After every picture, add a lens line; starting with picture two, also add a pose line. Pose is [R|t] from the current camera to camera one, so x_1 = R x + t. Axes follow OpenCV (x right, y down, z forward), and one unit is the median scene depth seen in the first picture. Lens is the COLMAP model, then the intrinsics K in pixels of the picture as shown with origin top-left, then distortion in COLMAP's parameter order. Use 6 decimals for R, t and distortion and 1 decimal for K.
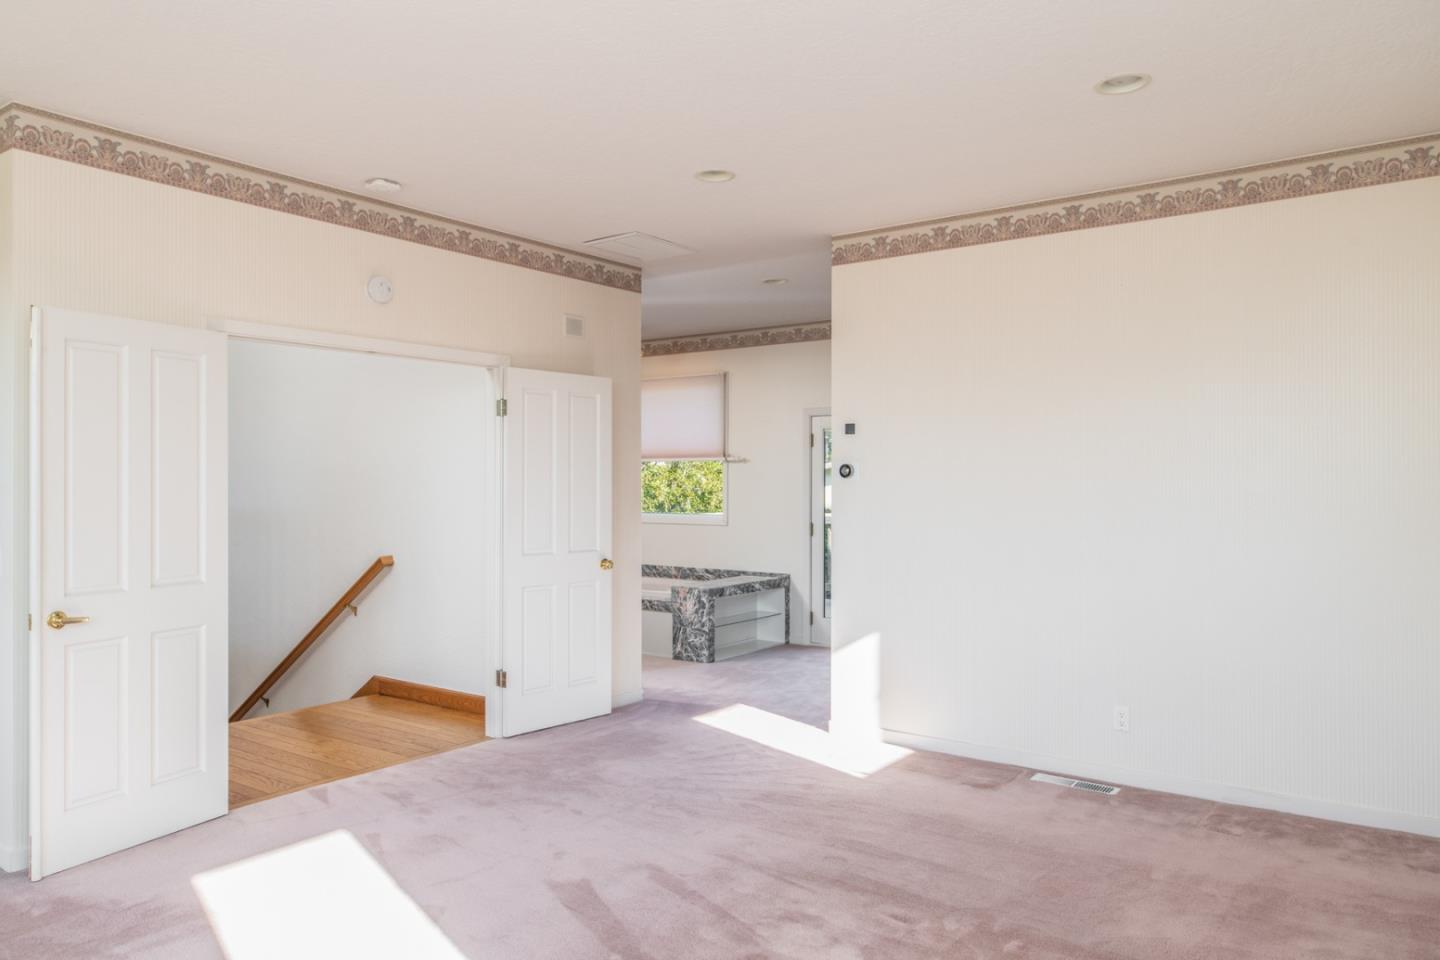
lens RADIAL K [[990.8, 0, 731.1], [0, 990.8, 476.1], [0, 0, 1]] dist [0.006053, -0.003790]
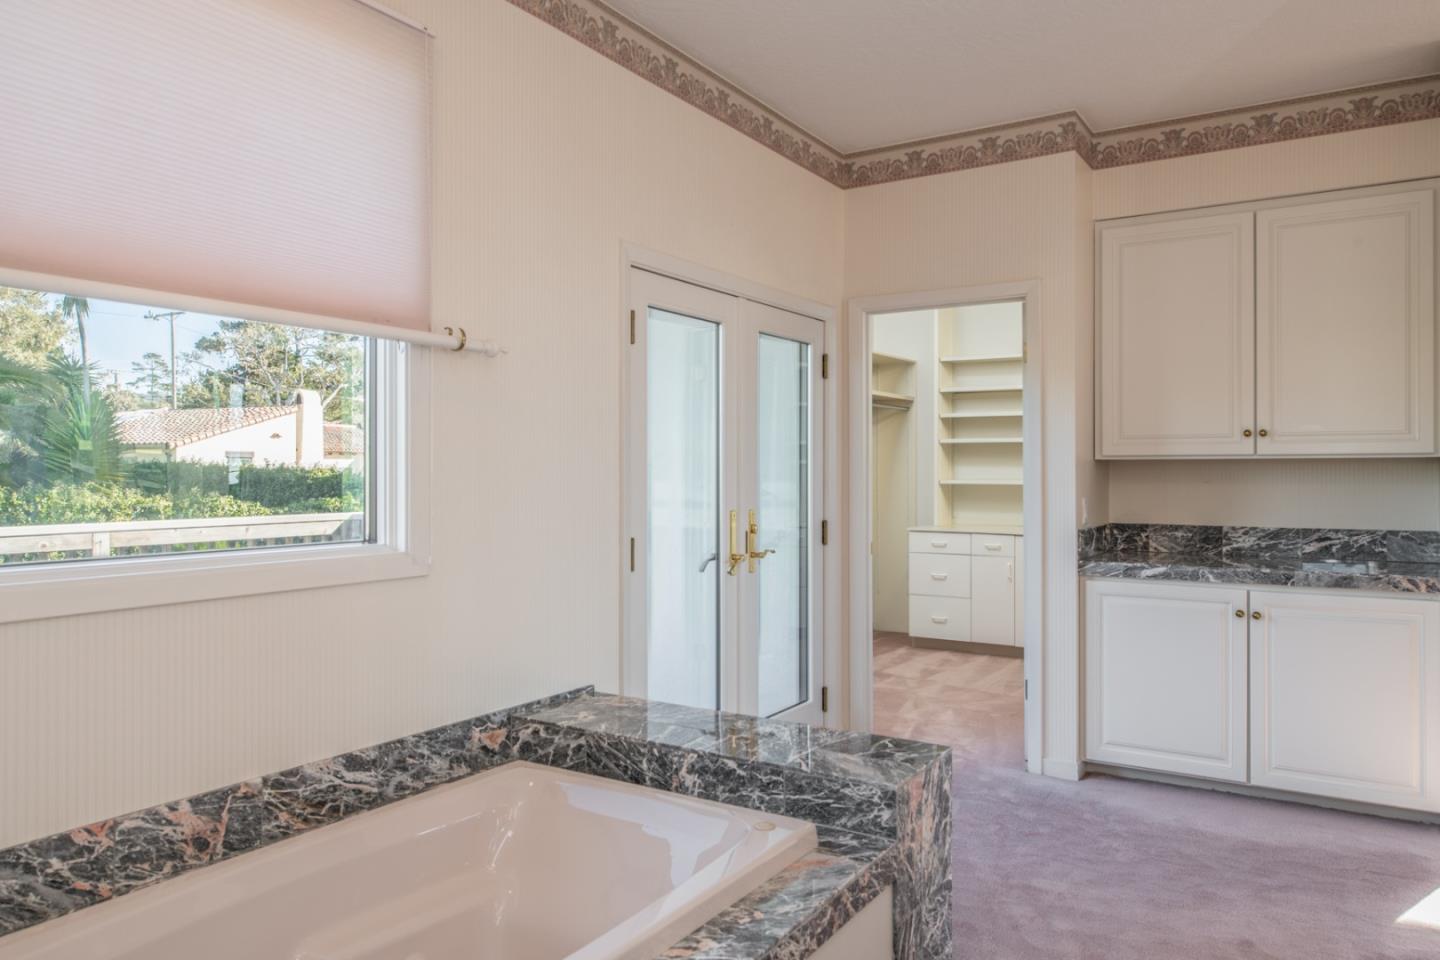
lens RADIAL K [[990.8, 0, 731.1], [0, 990.8, 476.1], [0, 0, 1]] dist [0.006053, -0.003790]
pose [[-0.063962, -0.001619, 0.997951, -0.305013], [-0.004903, 0.999987, 0.001308, 0.022165], [-0.997940, -0.004809, -0.063969, 0.974472]]
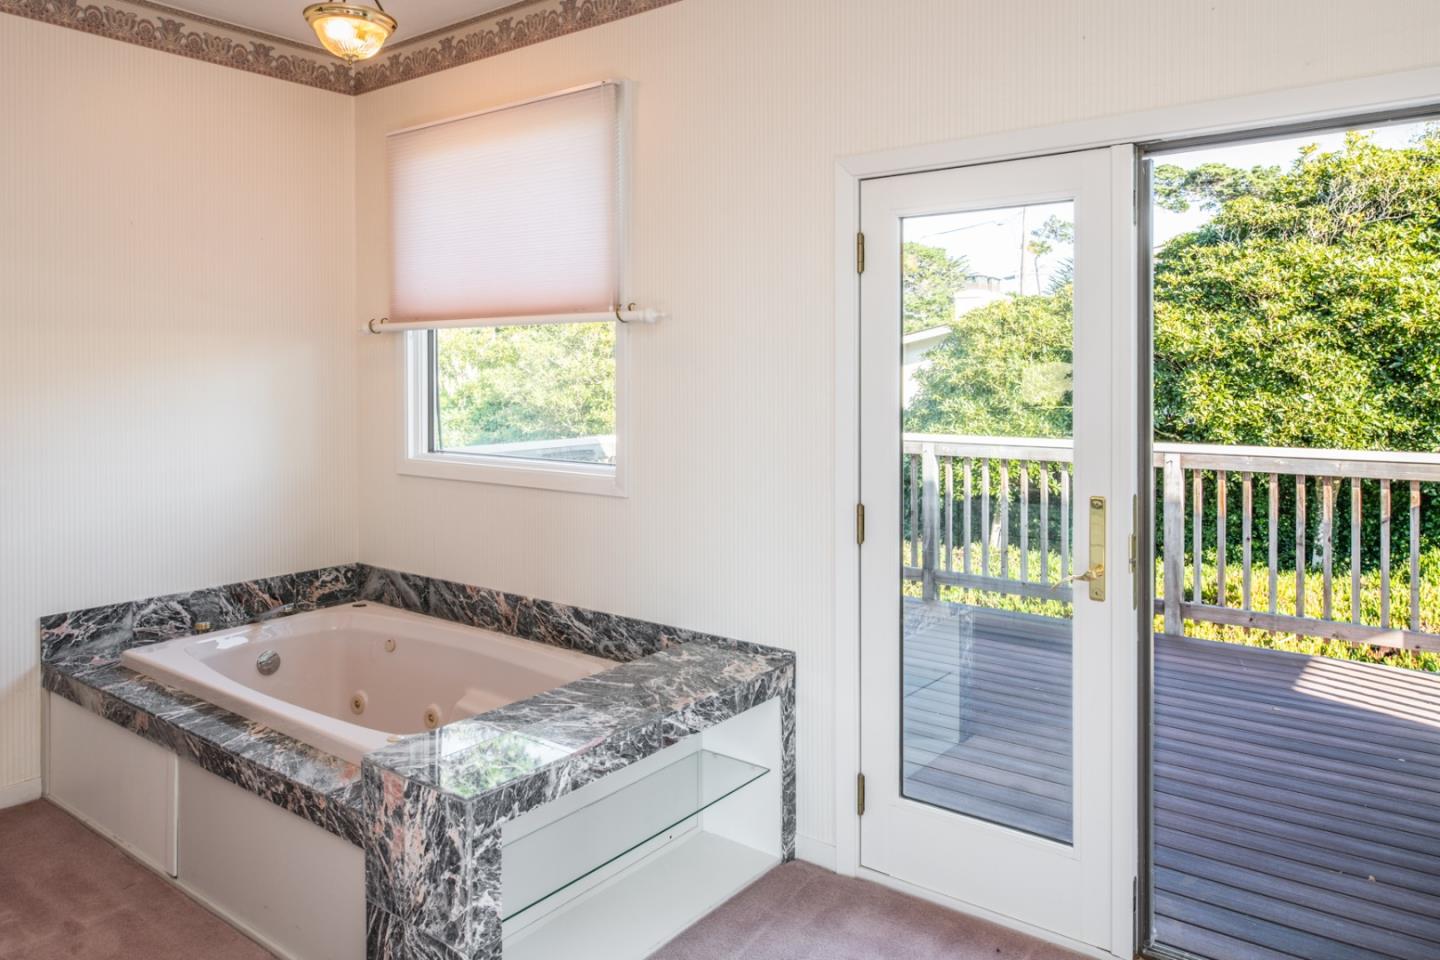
lens RADIAL K [[995.8, 0, 737.1], [0, 995.8, 371.3], [0, 0, 1]] dist [0.006972, -0.001796]
pose [[0.999751, 0.000712, -0.022287, 0.046815], [-0.000517, 0.999961, 0.008767, 0.000435], [0.022292, -0.008753, 0.999713, 0.662552]]
